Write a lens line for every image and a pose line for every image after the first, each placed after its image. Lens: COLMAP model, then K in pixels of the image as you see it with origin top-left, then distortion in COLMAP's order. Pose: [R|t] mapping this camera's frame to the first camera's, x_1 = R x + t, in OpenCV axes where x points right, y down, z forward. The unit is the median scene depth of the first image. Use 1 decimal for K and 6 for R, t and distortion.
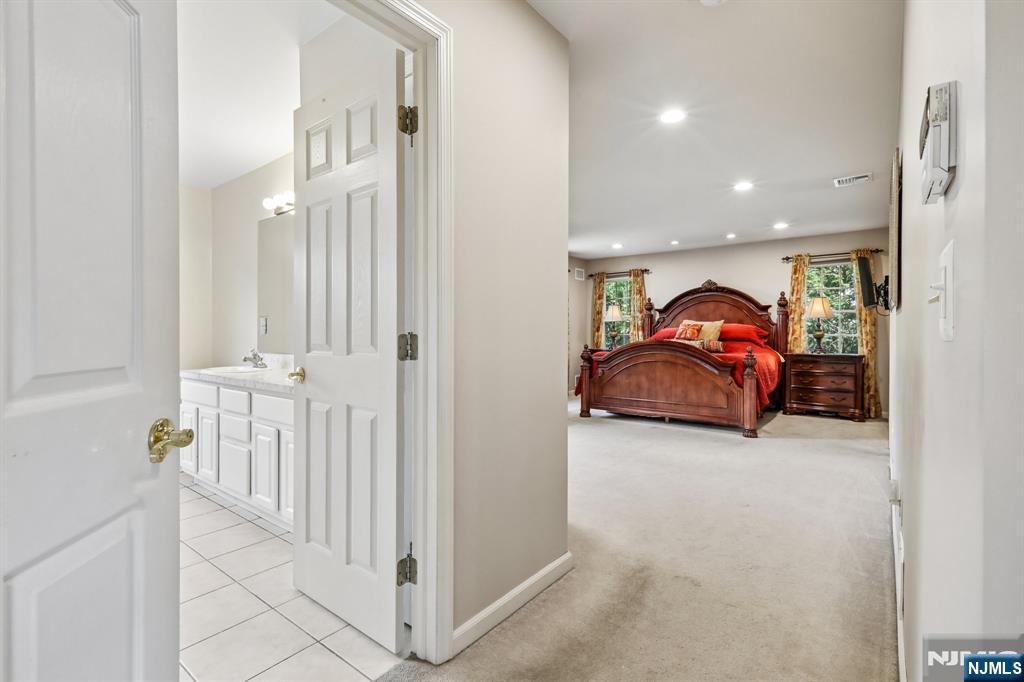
lens RADIAL K [[472.9, 0, 515.9], [0, 472.9, 337.4], [0, 0, 1]] dist [0.002818, 0.000098]
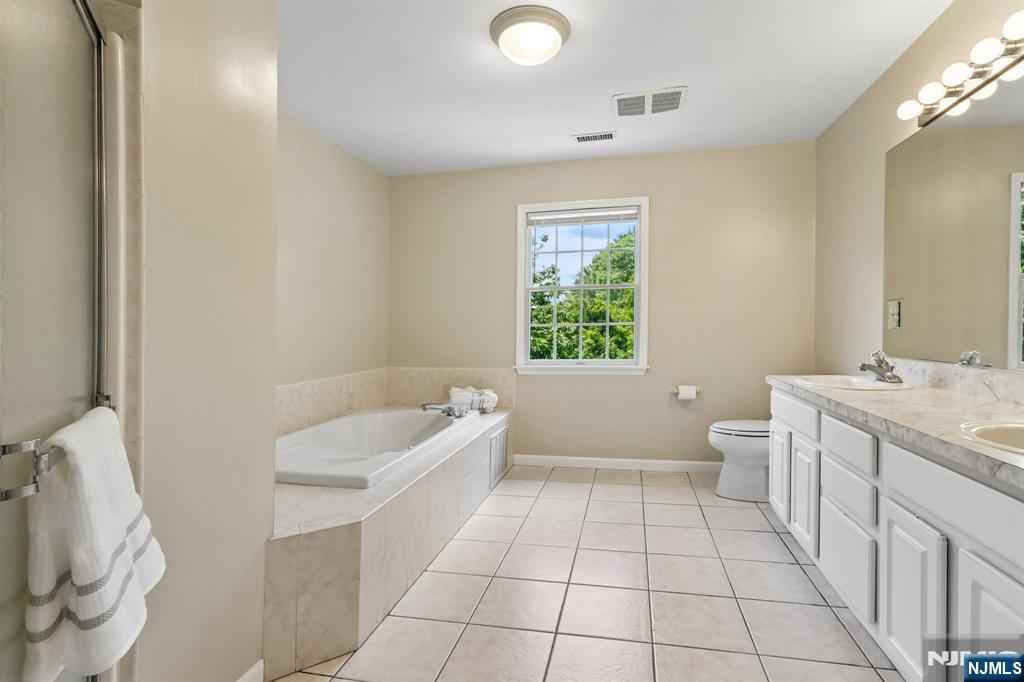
lens RADIAL K [[467.1, 0, 521.1], [0, 467.1, 335.6], [0, 0, 1]] dist [0.001787, 0.000404]
pose [[0.416125, 0.009611, -0.909257, -0.192614], [-0.000842, 0.999948, 0.010185, -0.002672], [0.909307, -0.003473, 0.416112, 0.320794]]
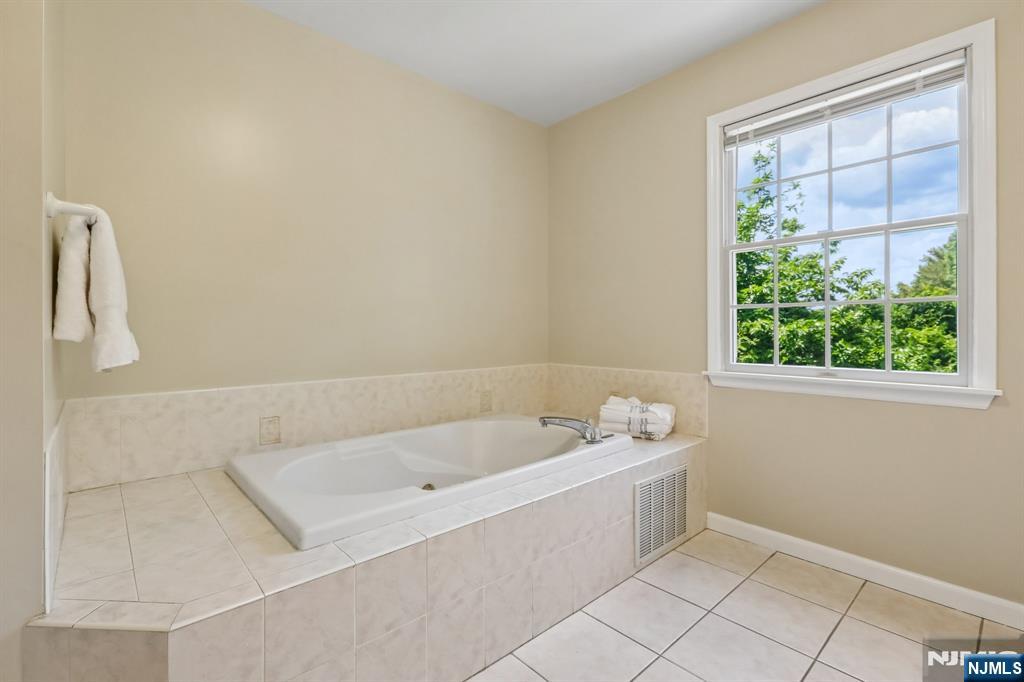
lens RADIAL K [[467.1, 0, 505.9], [0, 467.1, 316.4], [0, 0, 1]] dist [0.001787, 0.000404]
pose [[-0.176030, -0.026093, -0.984039, -0.419267], [-0.013995, 0.999614, -0.024002, 0.015840], [0.984285, 0.009547, -0.176327, 0.554529]]
